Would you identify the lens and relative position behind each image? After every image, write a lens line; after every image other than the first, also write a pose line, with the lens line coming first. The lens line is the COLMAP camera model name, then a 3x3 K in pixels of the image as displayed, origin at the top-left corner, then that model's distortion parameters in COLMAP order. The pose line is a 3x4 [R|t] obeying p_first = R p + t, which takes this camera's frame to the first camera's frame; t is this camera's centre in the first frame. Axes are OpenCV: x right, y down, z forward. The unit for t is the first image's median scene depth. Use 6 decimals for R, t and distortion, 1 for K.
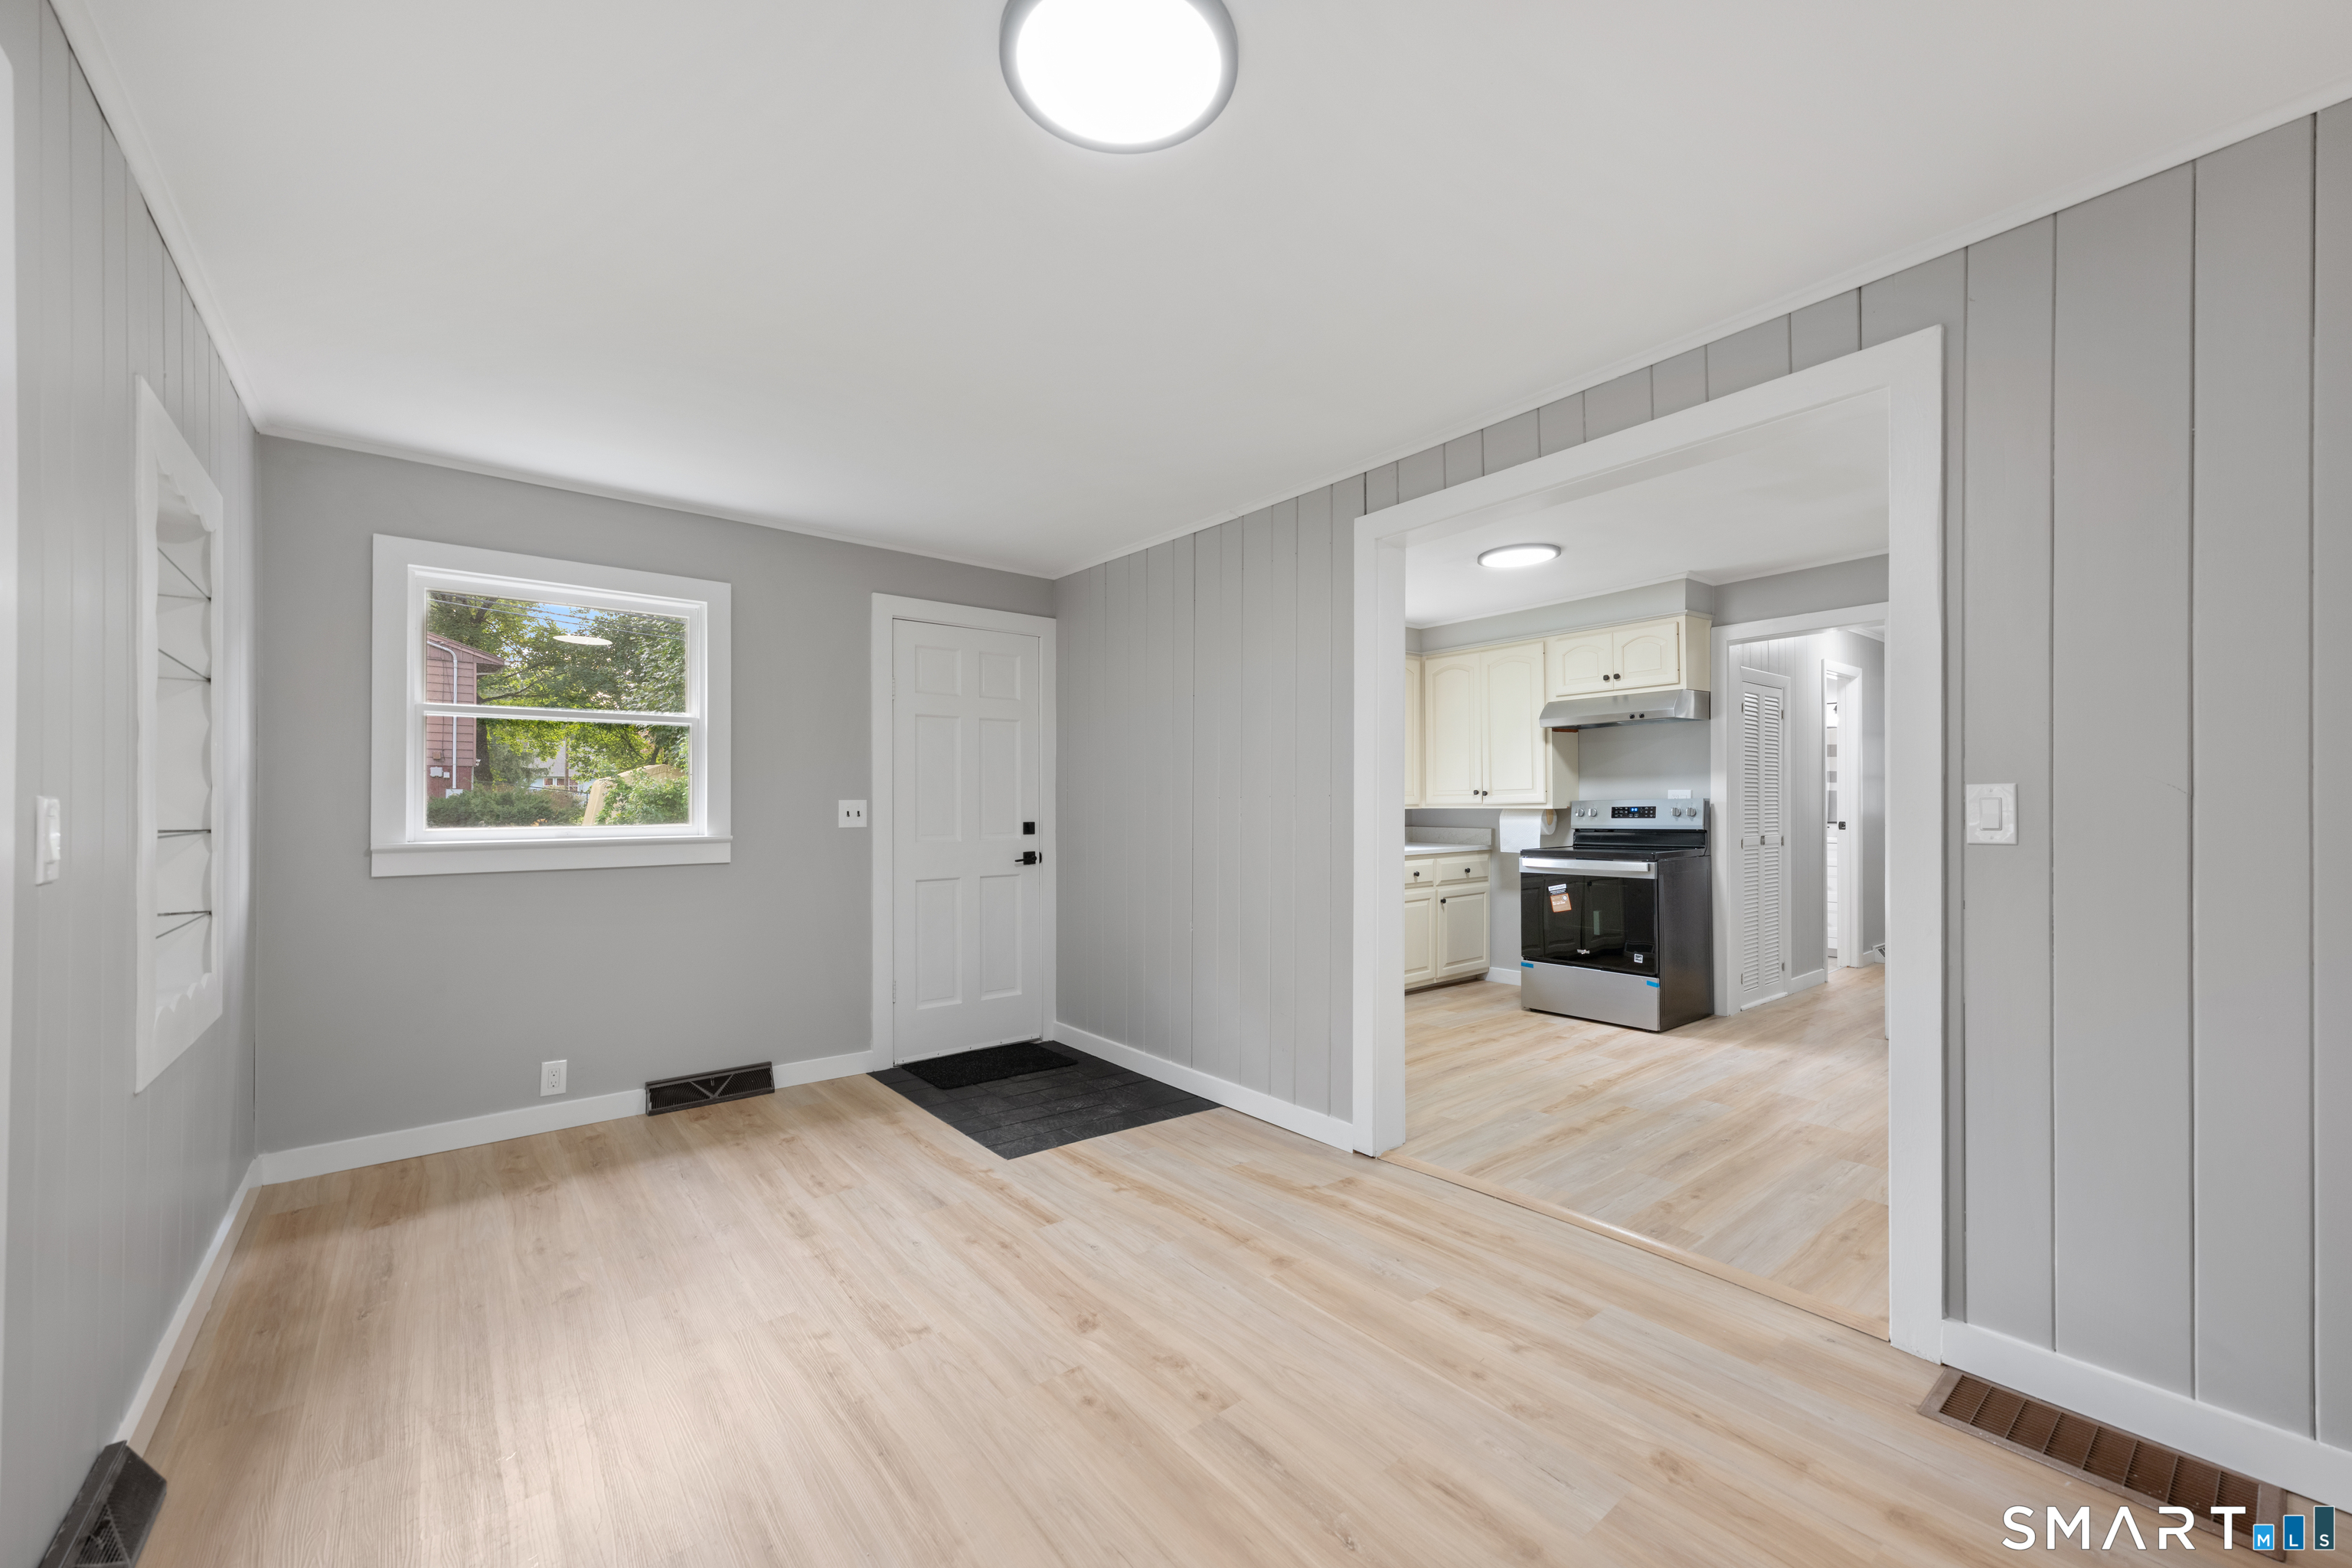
lens RADIAL K [[939.5, 0, 1176.0], [0, 939.5, 784.0], [0, 0, 1]] dist [0.000648, 0.000478]
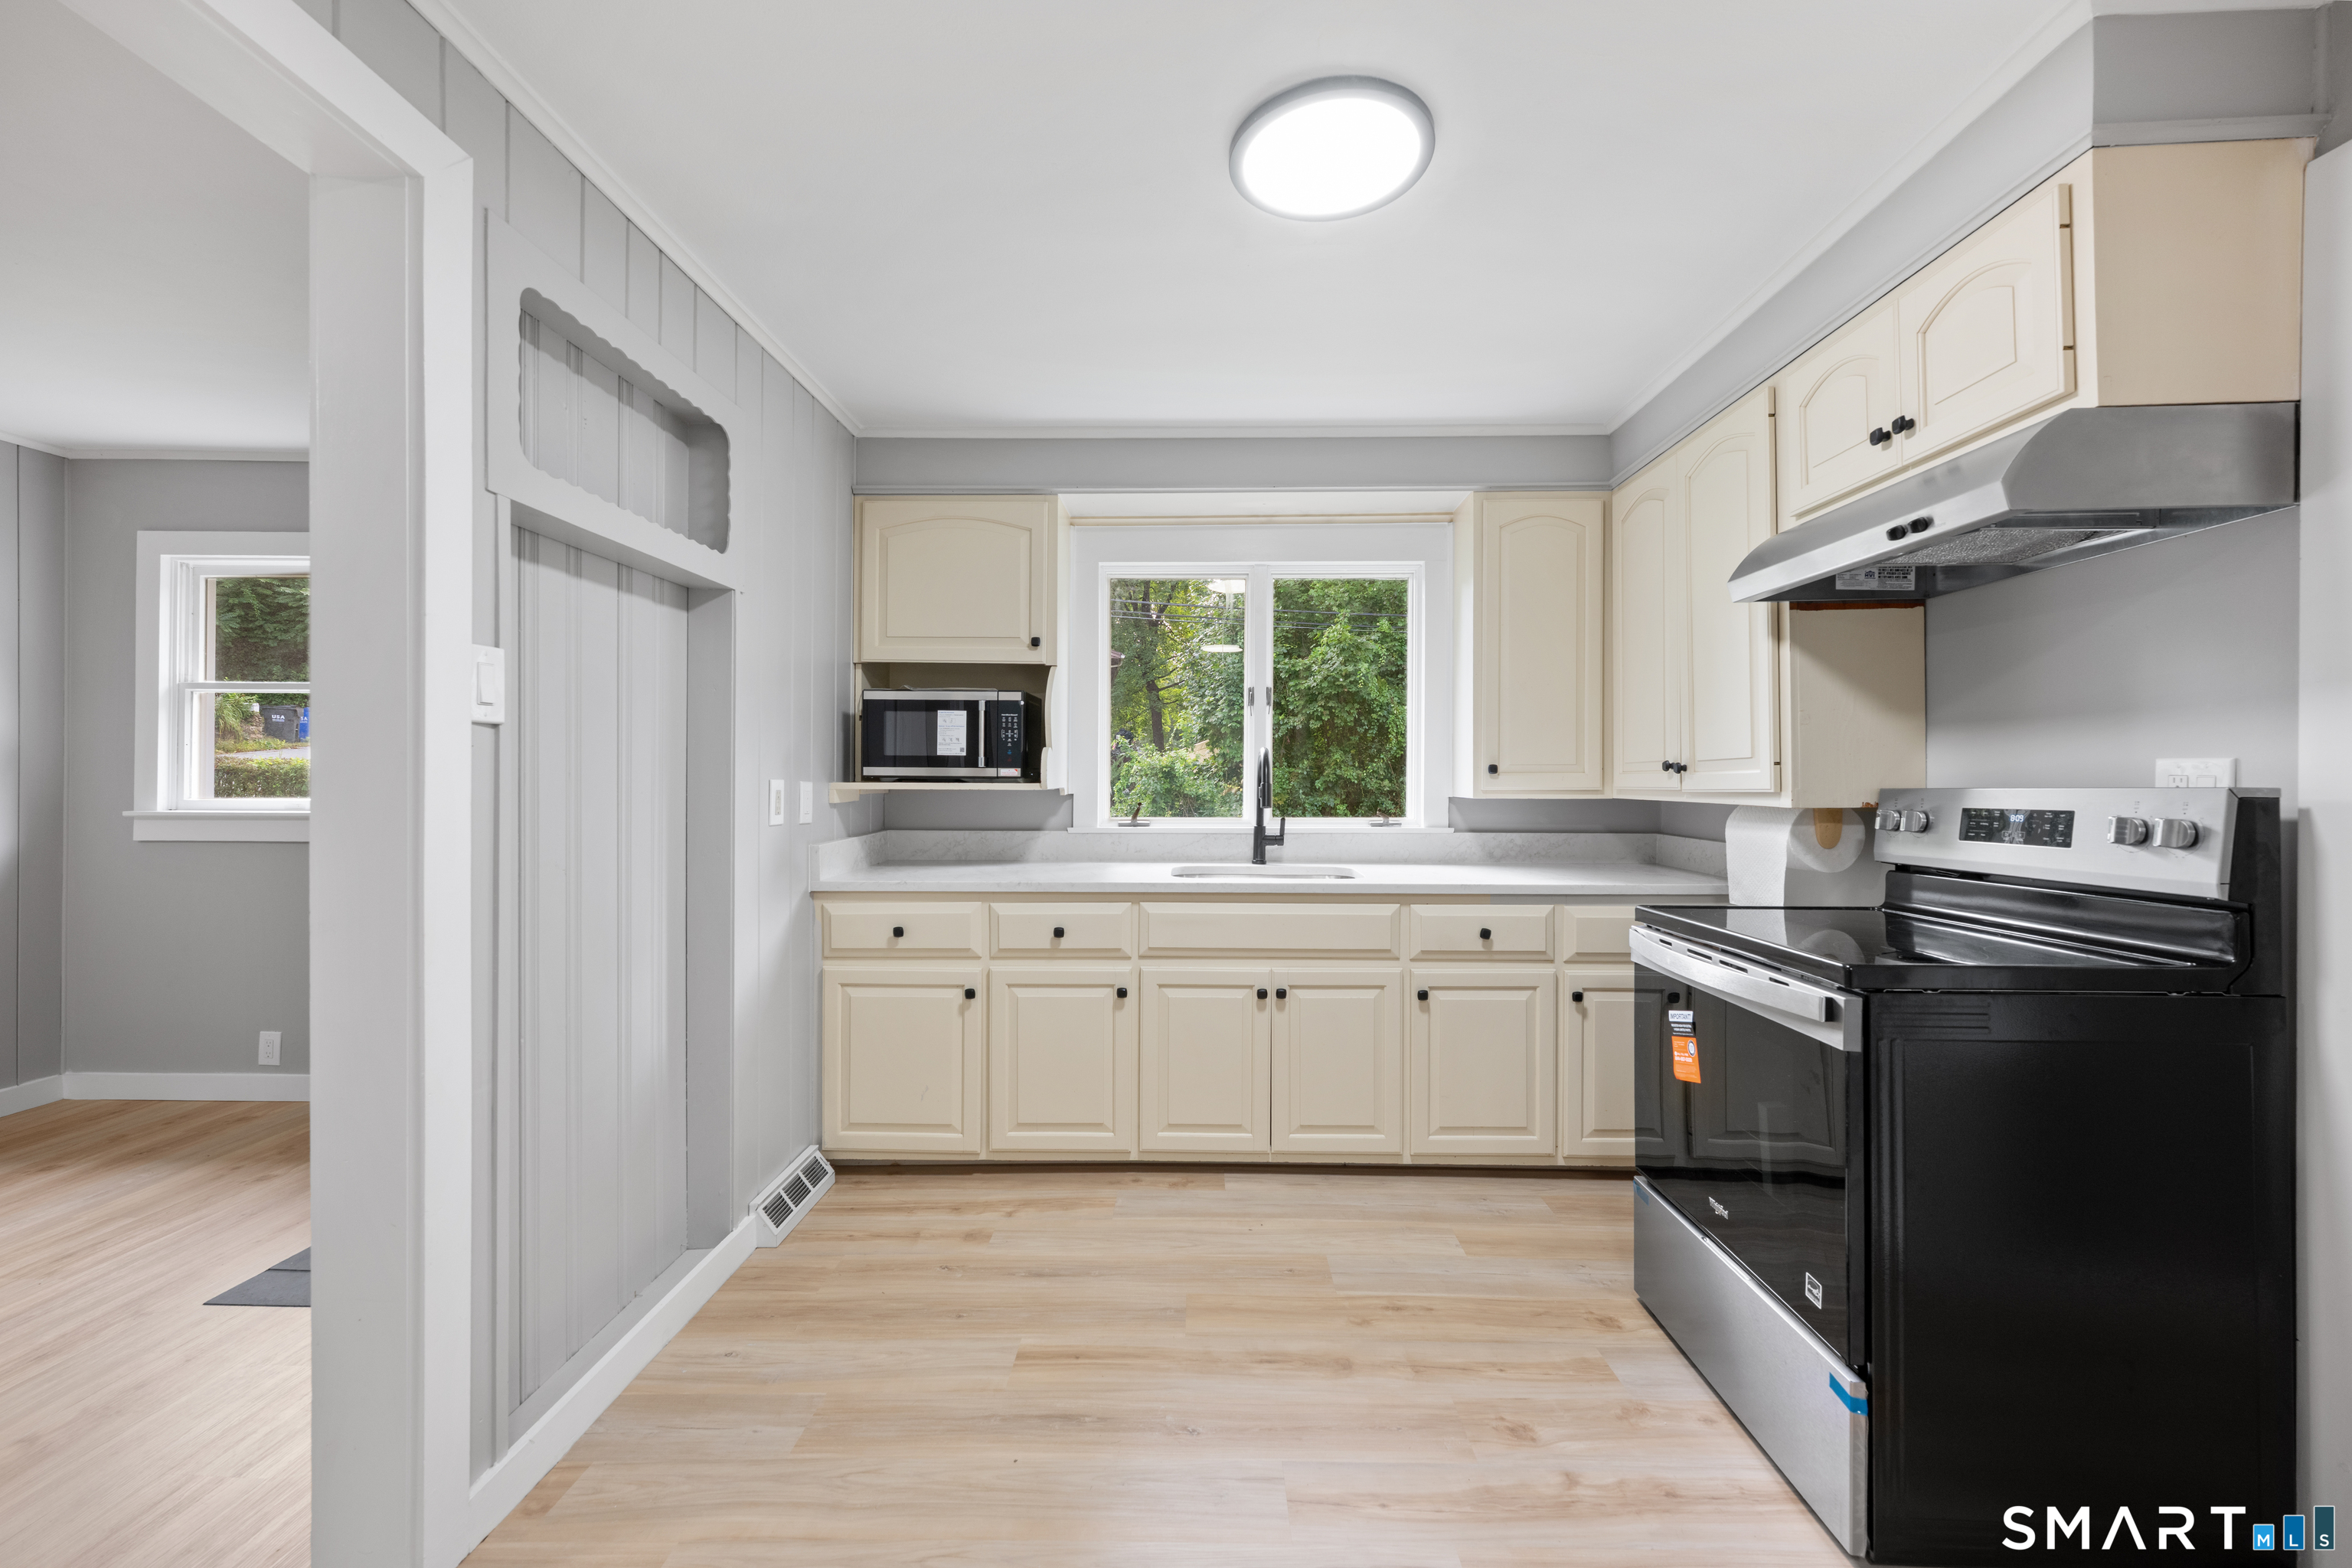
lens RADIAL K [[955.3, 0, 1170.8], [0, 955.3, 764.1], [0, 0, 1]] dist [-0.000443, 0.000064]
pose [[0.763422, -0.000073, -0.645900, 0.486255], [0.005184, 0.999968, 0.006015, 0.004689], [0.645879, -0.007940, 0.763399, 0.560181]]
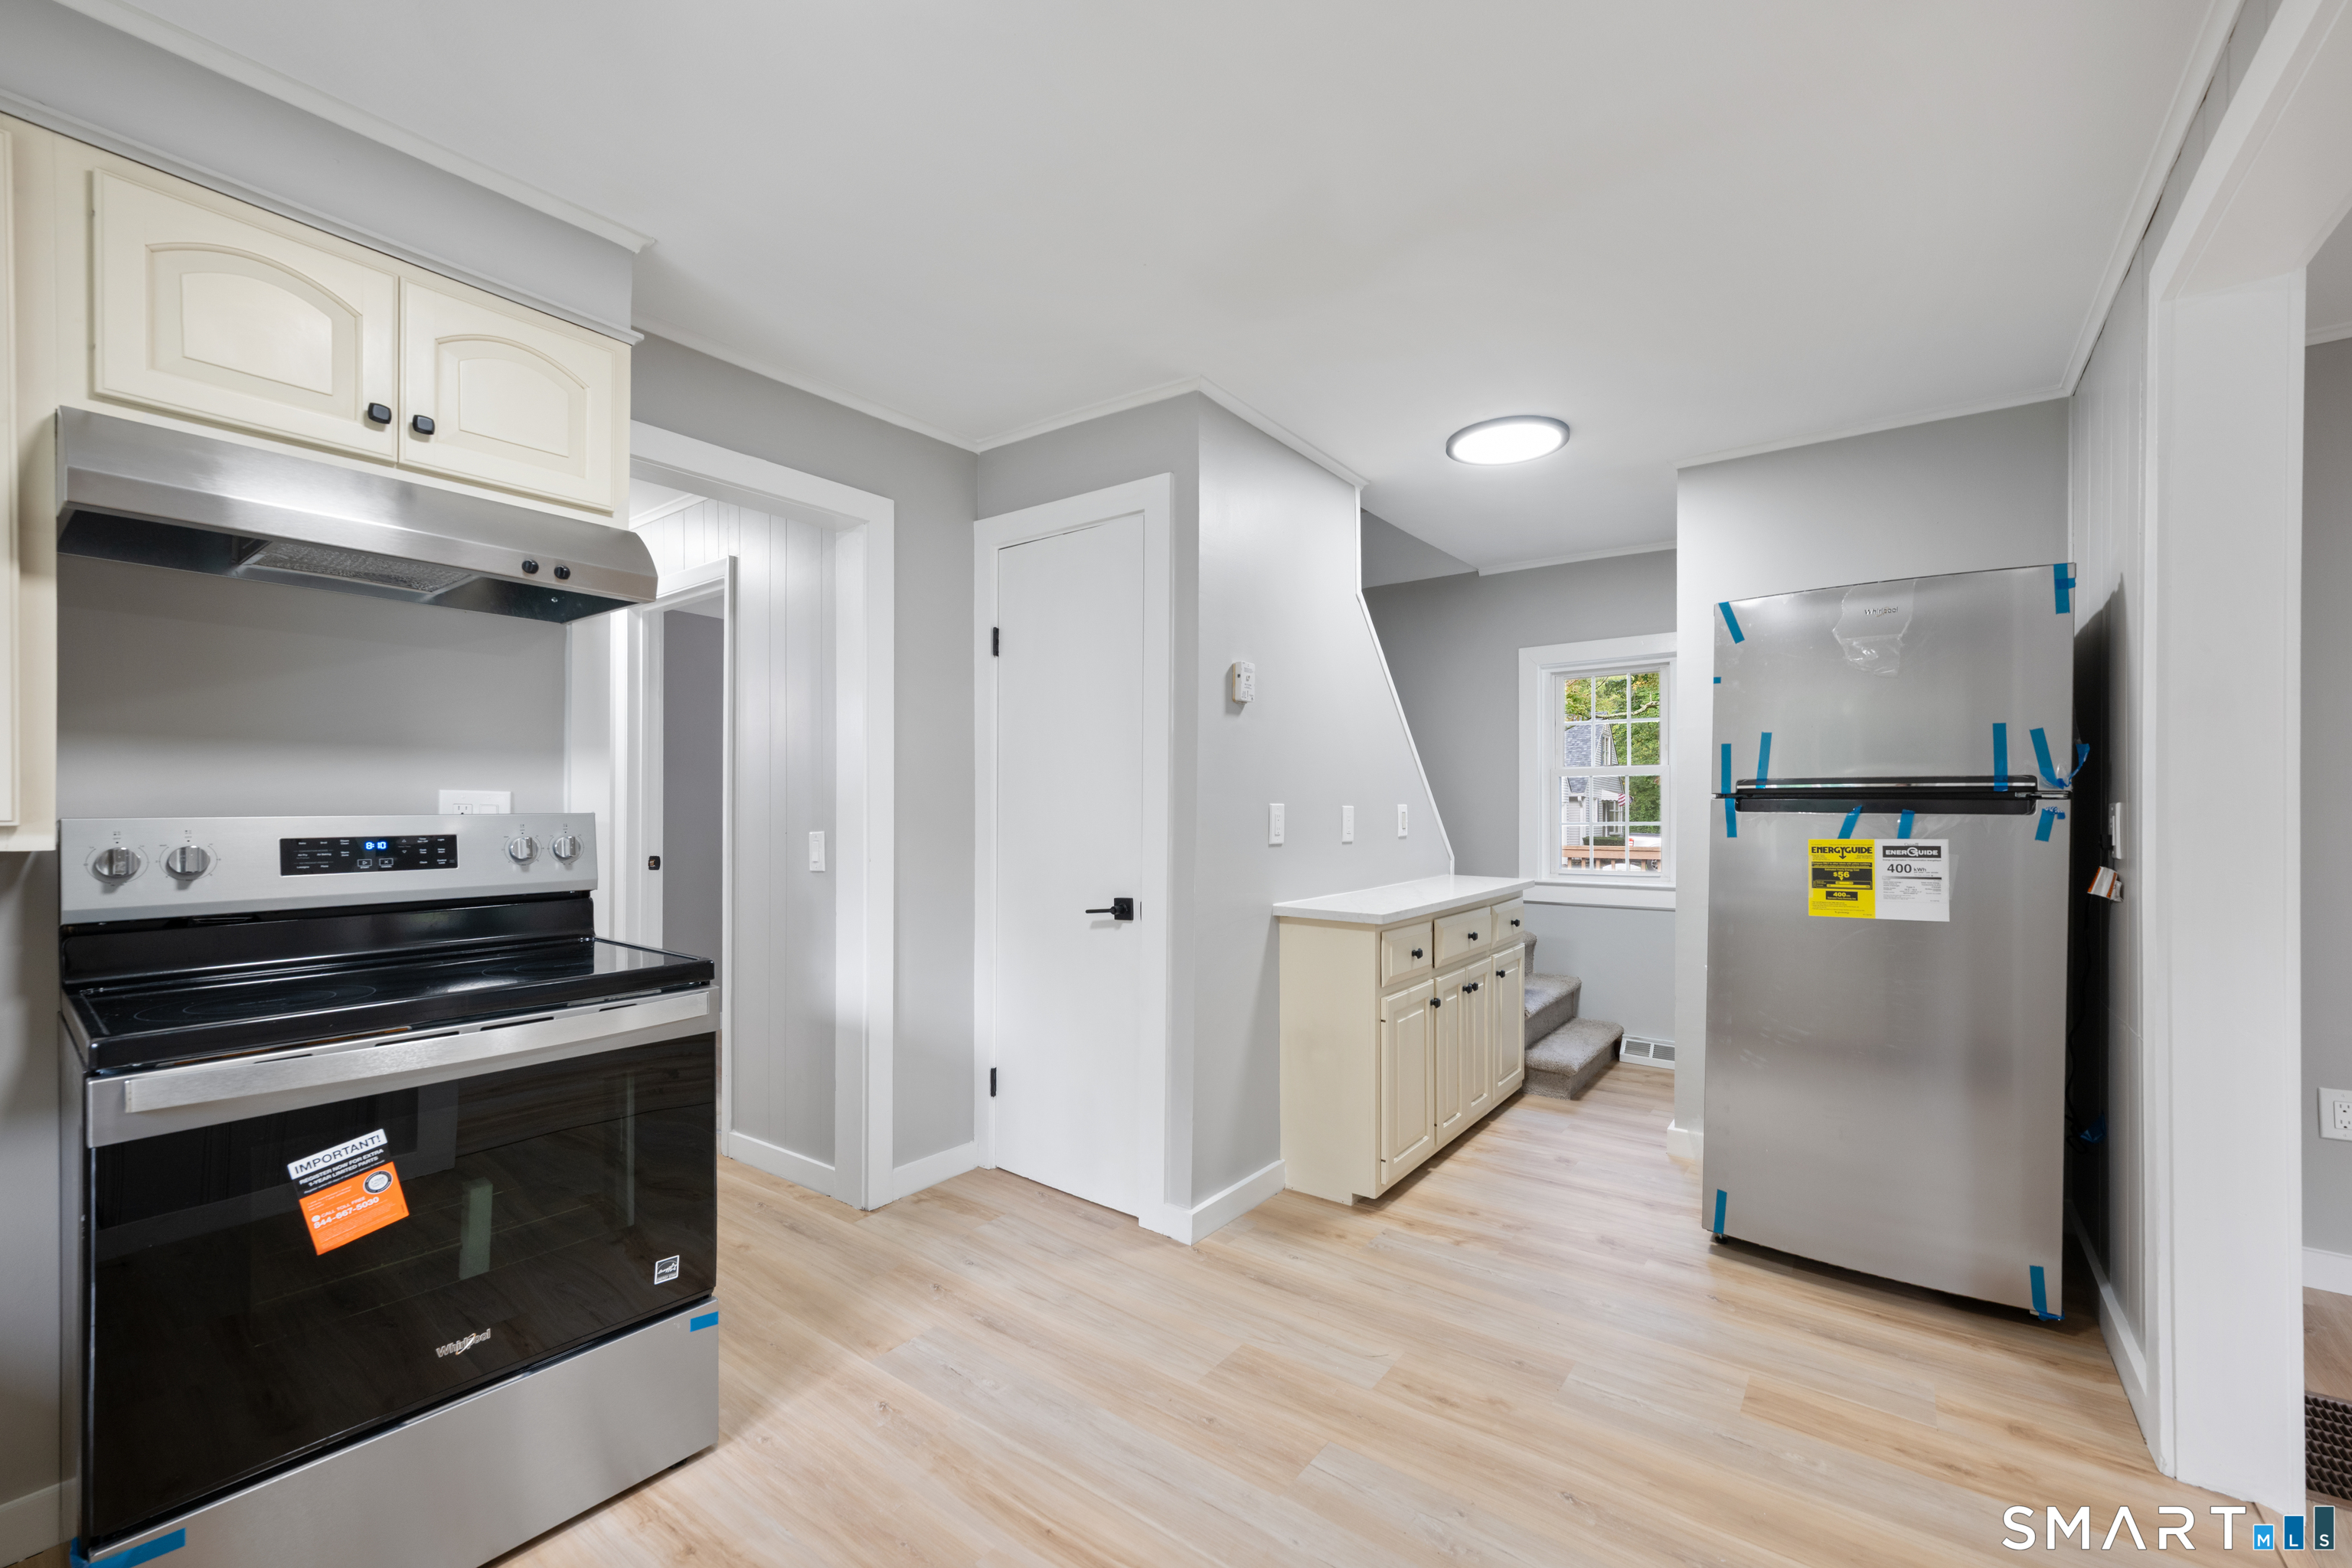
lens RADIAL K [[945.4, 0, 1187.2], [0, 945.4, 824.1], [0, 0, 1]] dist [0.000417, 0.000114]
pose [[-0.259422, 0.001865, 0.965762, 0.093362], [-0.016186, 0.999849, -0.006278, 0.017484], [-0.965628, -0.017261, -0.259353, 0.825378]]
